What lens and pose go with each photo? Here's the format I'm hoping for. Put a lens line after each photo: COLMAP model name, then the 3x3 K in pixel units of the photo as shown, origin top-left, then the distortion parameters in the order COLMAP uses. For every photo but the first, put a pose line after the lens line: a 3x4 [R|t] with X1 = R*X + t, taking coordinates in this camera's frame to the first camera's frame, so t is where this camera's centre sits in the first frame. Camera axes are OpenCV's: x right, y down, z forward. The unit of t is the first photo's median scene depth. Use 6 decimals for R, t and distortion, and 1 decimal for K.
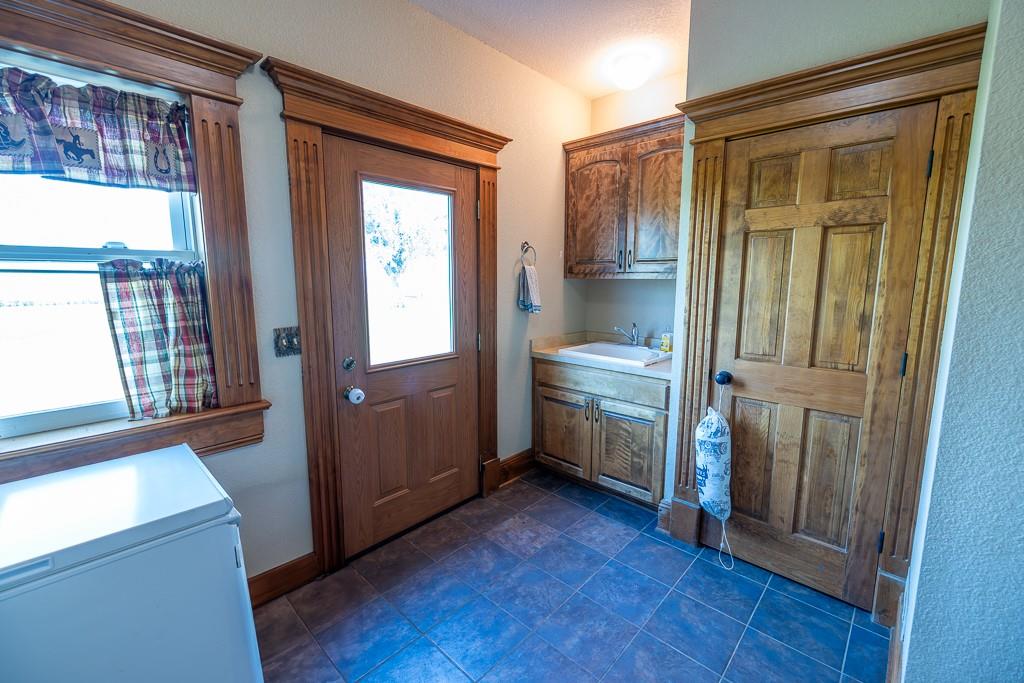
lens RADIAL K [[434.7, 0, 515.7], [0, 434.7, 336.2], [0, 0, 1]] dist [-0.000416, 0.000302]
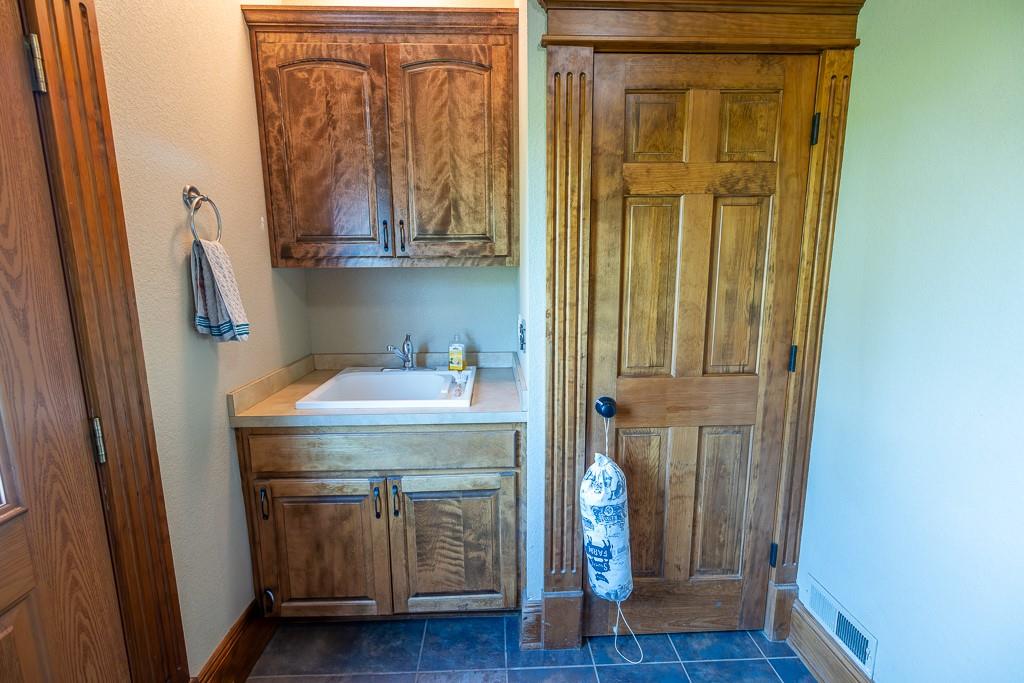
lens RADIAL K [[434.7, 0, 515.7], [0, 434.7, 336.2], [0, 0, 1]] dist [-0.000416, 0.000302]
pose [[0.710127, -0.118720, 0.693992, -0.096202], [0.104397, 0.992540, 0.062968, -0.076436], [-0.696291, 0.027735, 0.717224, 0.606328]]
